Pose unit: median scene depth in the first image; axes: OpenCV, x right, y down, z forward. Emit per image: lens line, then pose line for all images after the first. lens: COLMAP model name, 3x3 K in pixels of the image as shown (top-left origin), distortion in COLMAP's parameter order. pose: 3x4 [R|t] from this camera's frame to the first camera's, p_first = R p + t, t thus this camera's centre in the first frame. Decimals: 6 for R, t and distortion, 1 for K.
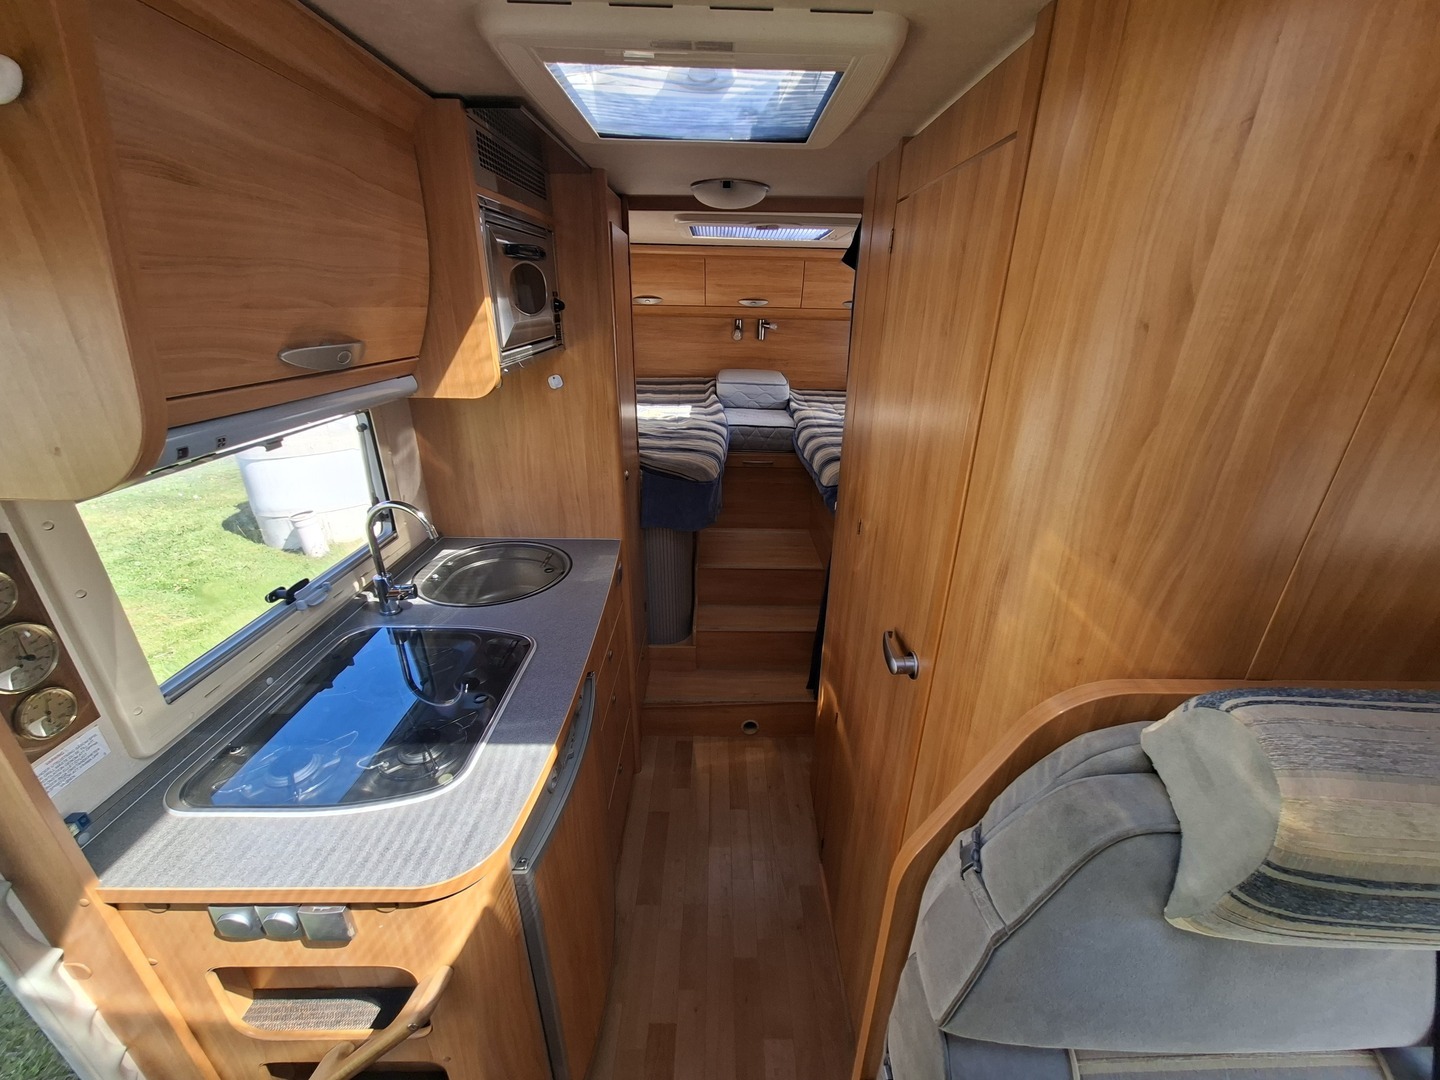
lens RADIAL K [[572.7, 0, 724.7], [0, 572.7, 545.1], [0, 0, 1]] dist [0.001900, 0.000387]
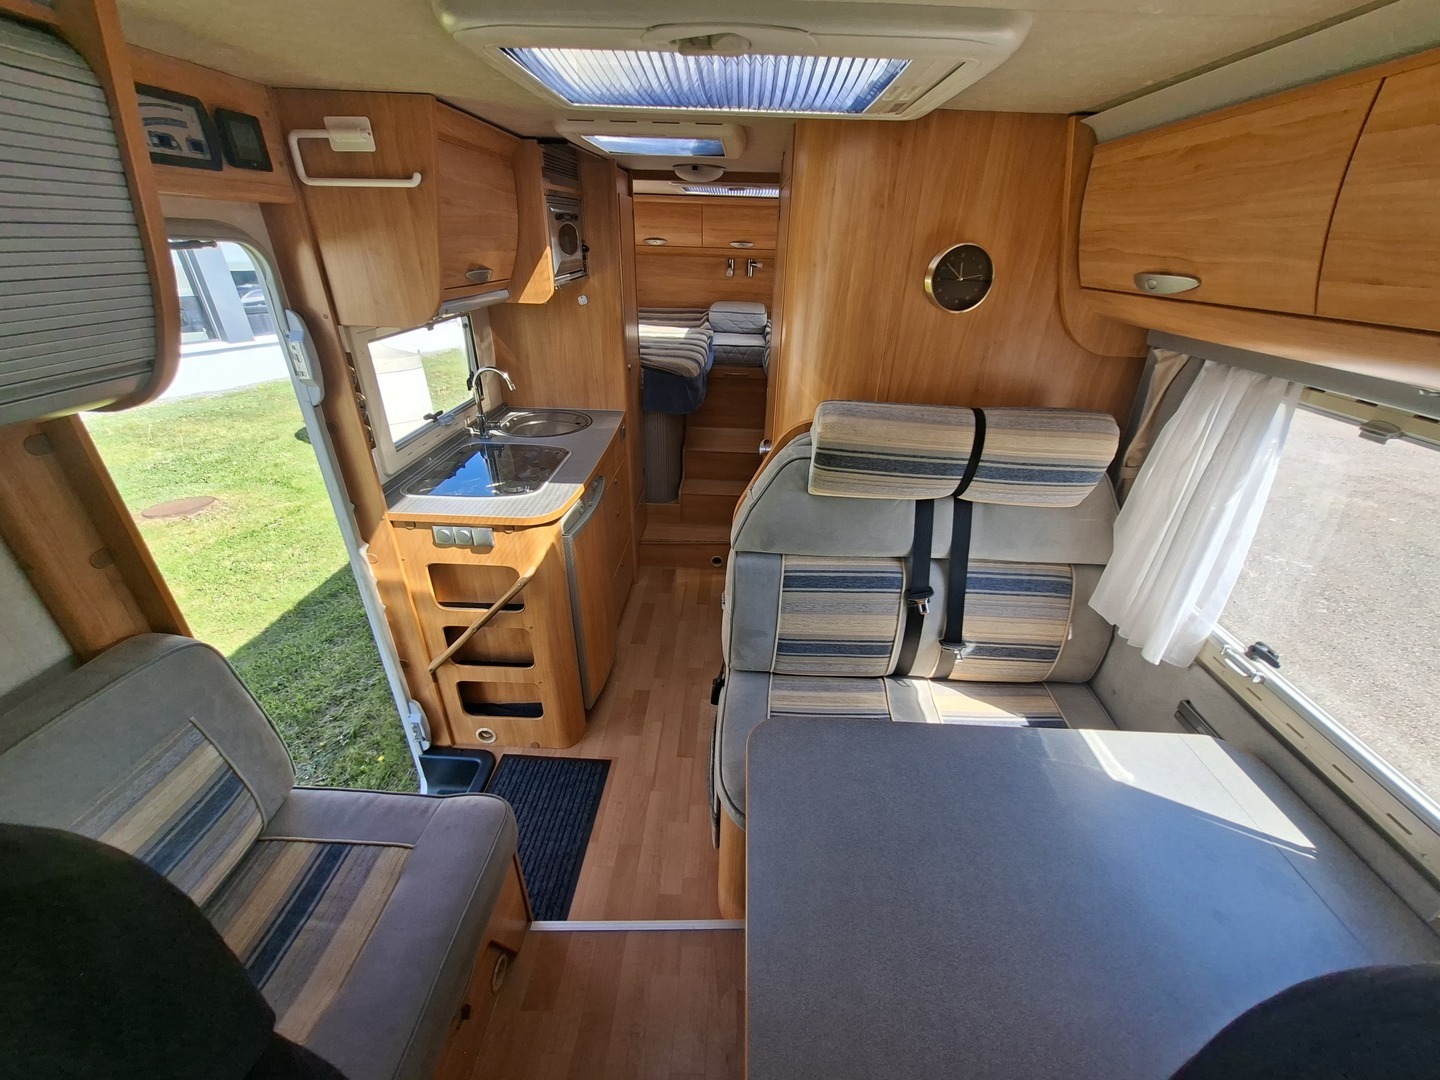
lens RADIAL K [[572.7, 0, 718.9], [0, 572.7, 539.5], [0, 0, 1]] dist [0.001900, 0.000387]
pose [[0.998727, 0.031154, -0.039669, 0.142978], [-0.027795, 0.996197, 0.082578, 0.206548], [0.042090, -0.081370, 0.995795, -0.538116]]
